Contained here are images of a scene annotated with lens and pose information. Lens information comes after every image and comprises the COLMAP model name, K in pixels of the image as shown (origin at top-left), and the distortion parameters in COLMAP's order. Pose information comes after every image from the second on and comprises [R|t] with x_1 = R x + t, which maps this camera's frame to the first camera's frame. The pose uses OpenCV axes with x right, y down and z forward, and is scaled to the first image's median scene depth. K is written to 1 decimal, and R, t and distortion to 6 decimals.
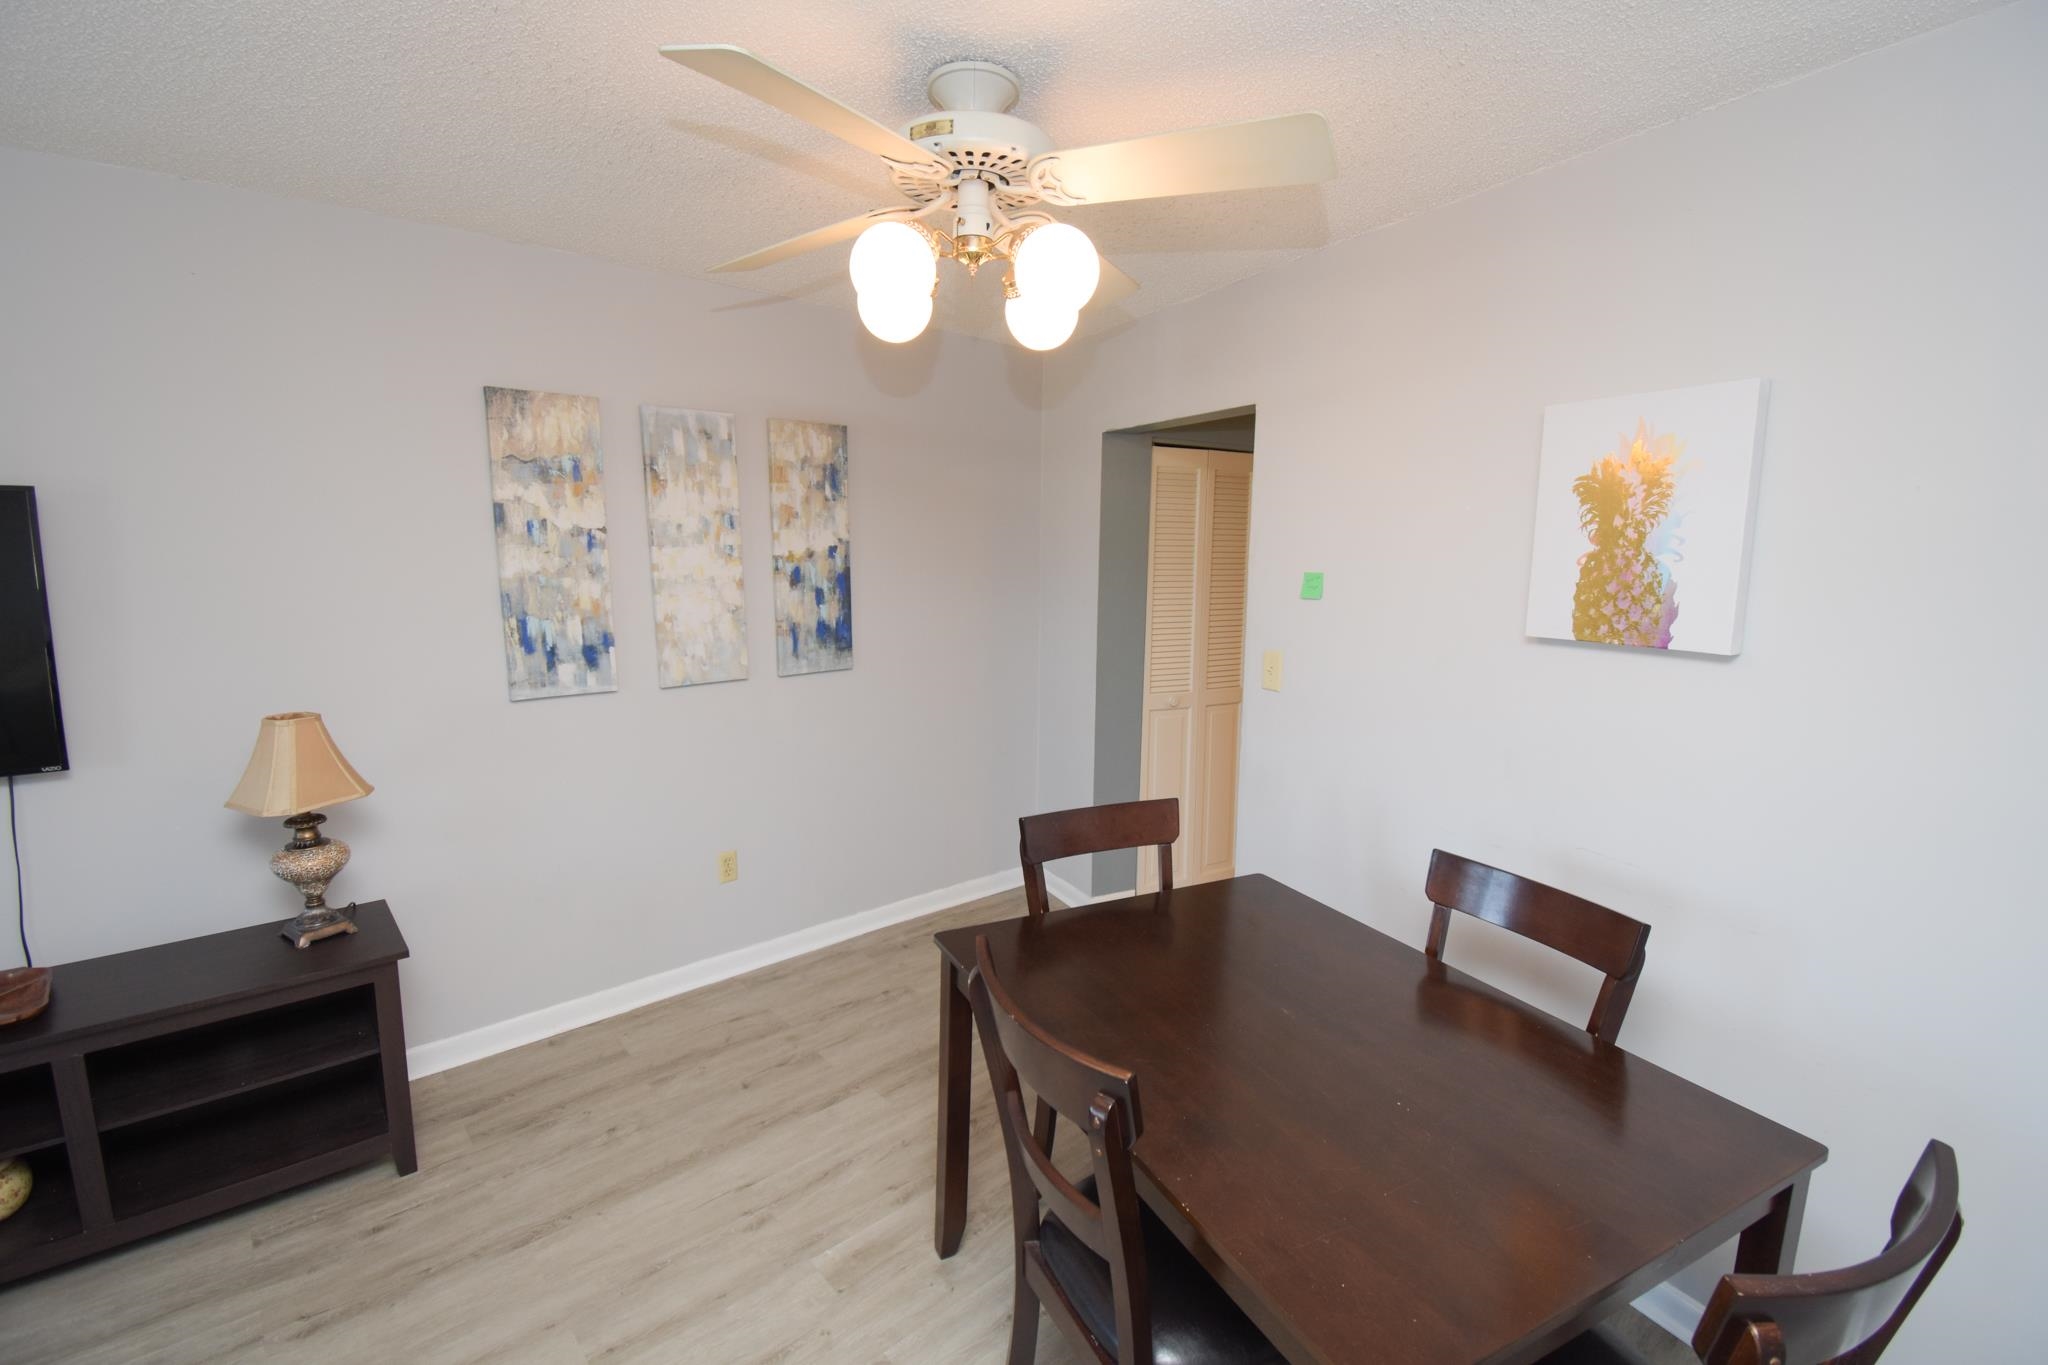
lens RADIAL K [[911.3, 0, 1027.8], [0, 911.3, 674.3], [0, 0, 1]] dist [0.012638, -0.020753]
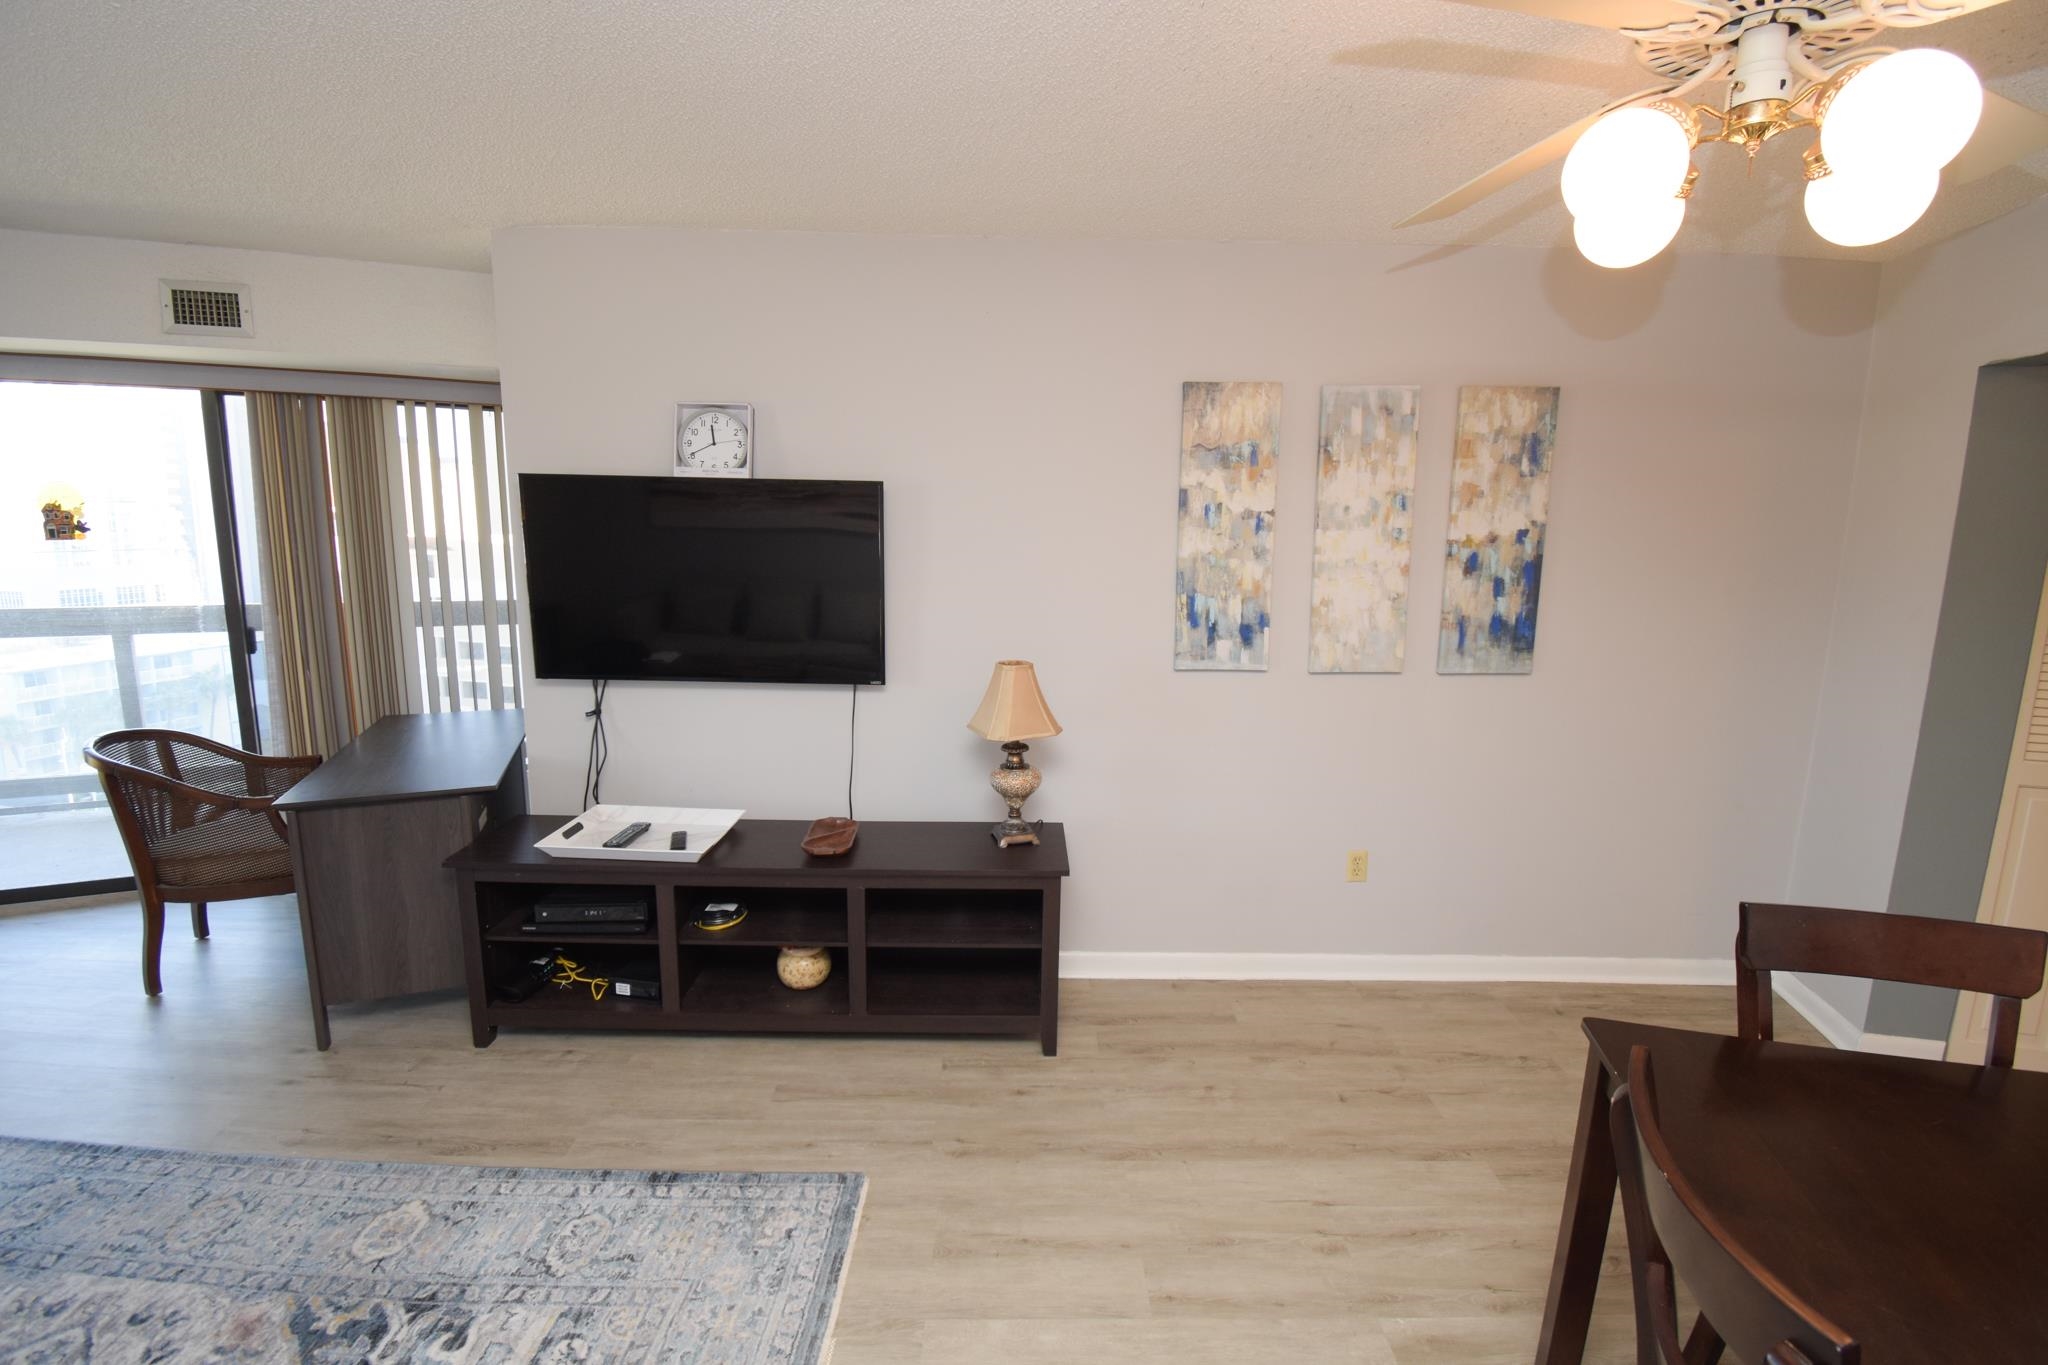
lens RADIAL K [[911.3, 0, 1016.2], [0, 911.3, 674.0], [0, 0, 1]] dist [0.012638, -0.020753]
pose [[0.745495, 0.108114, -0.657685, 0.014147], [-0.098914, 0.993776, 0.051242, -0.002791], [0.659131, 0.026853, 0.751549, 0.051338]]
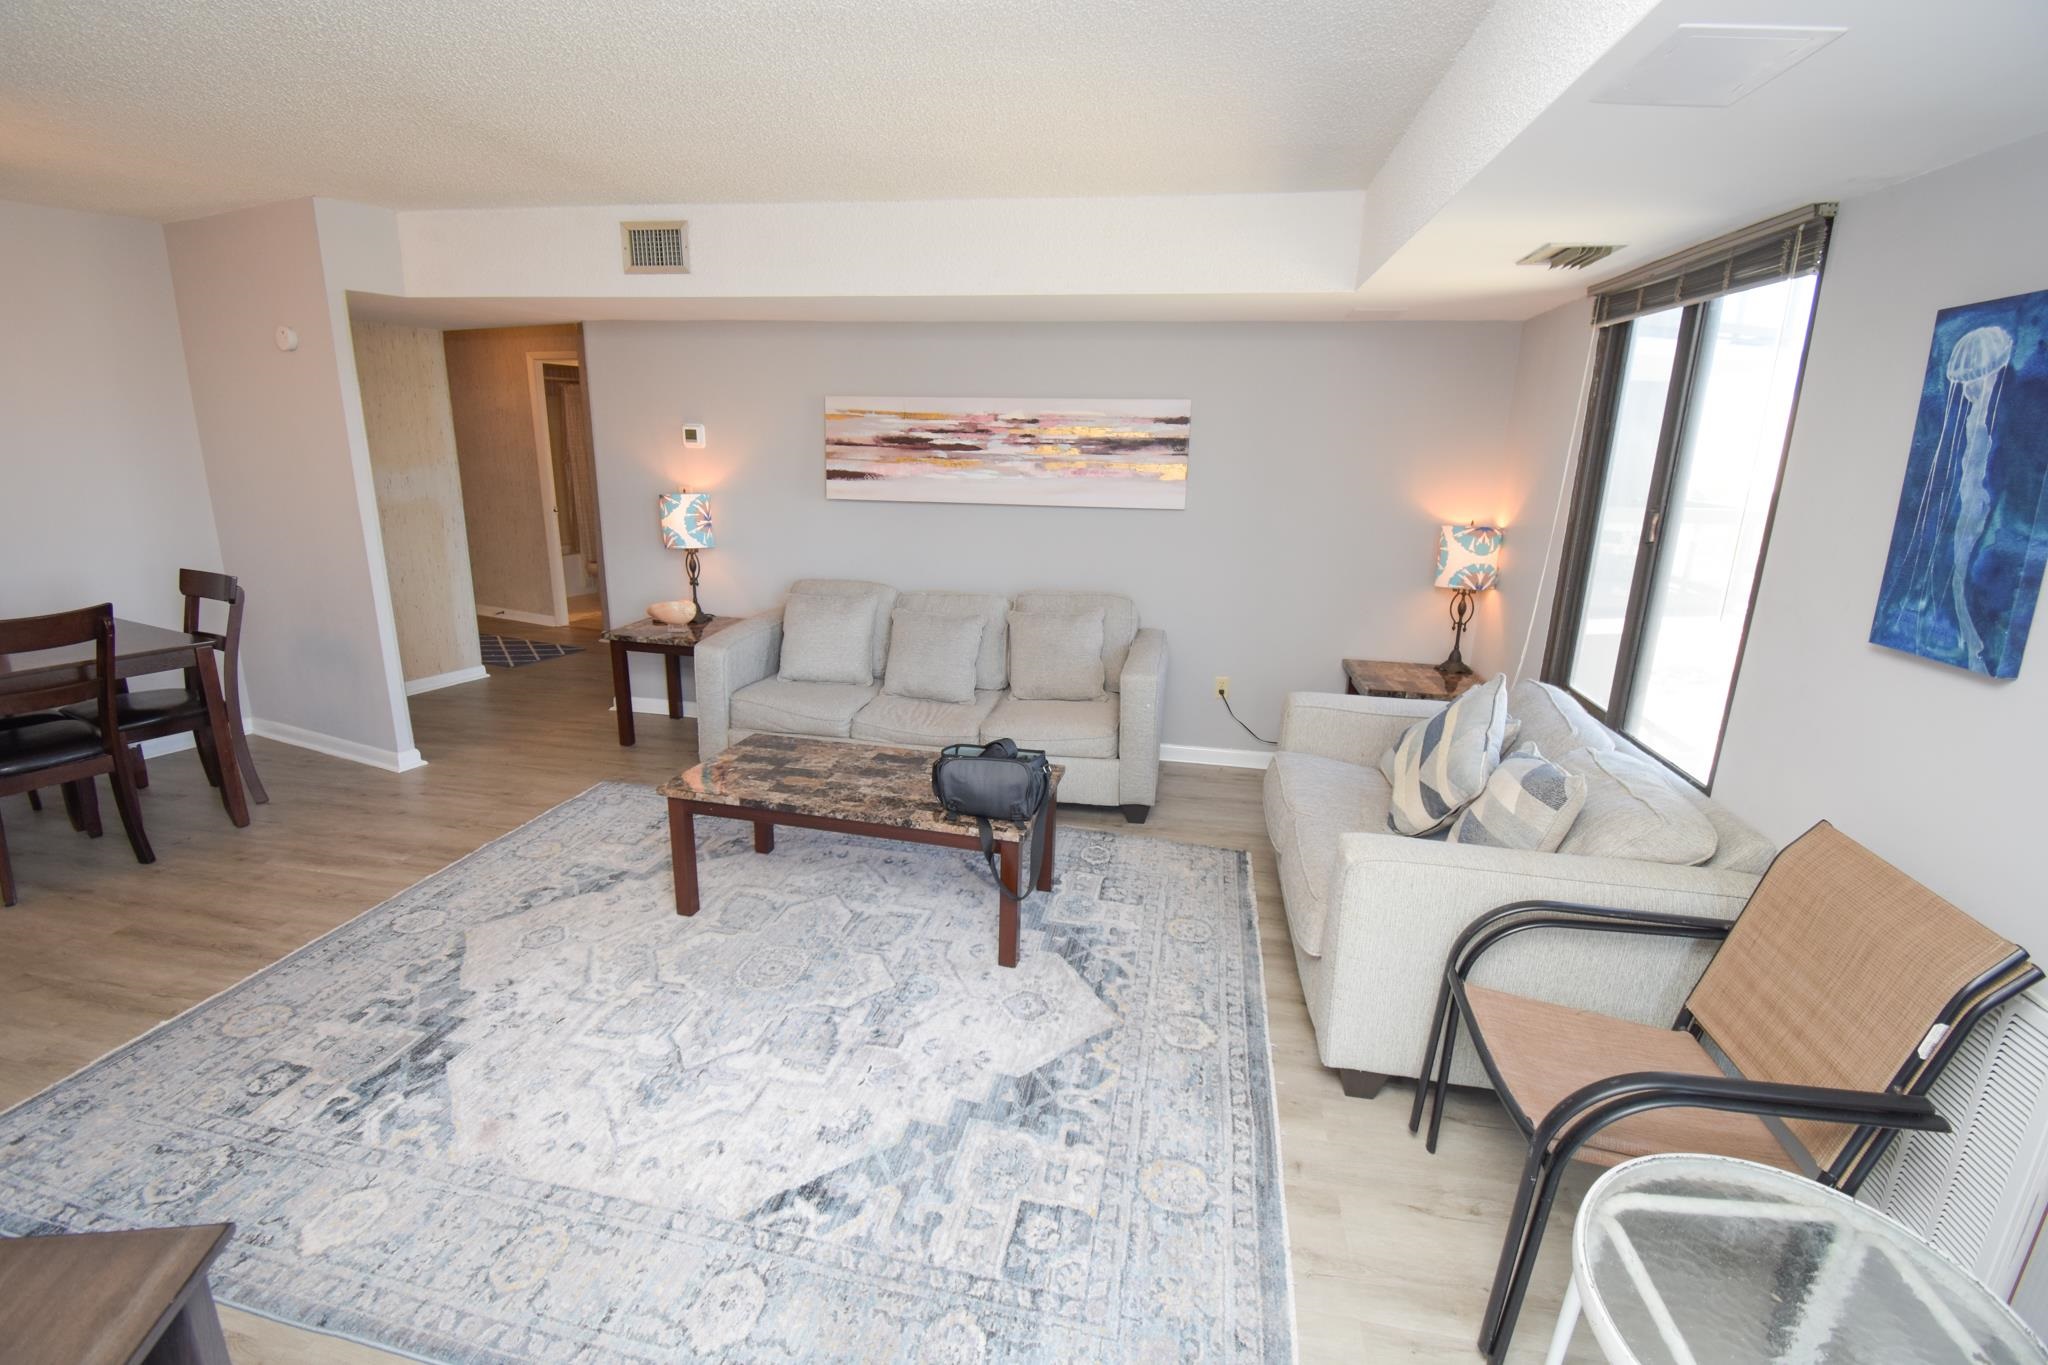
lens RADIAL K [[911.3, 0, 1016.4], [0, 911.3, 670.5], [0, 0, 1]] dist [0.012638, -0.020753]
pose [[-0.601601, -0.223015, 0.767034, -1.560771], [0.075929, 0.939923, 0.332835, -0.032887], [-0.795180, 0.258474, -0.548525, 0.152655]]
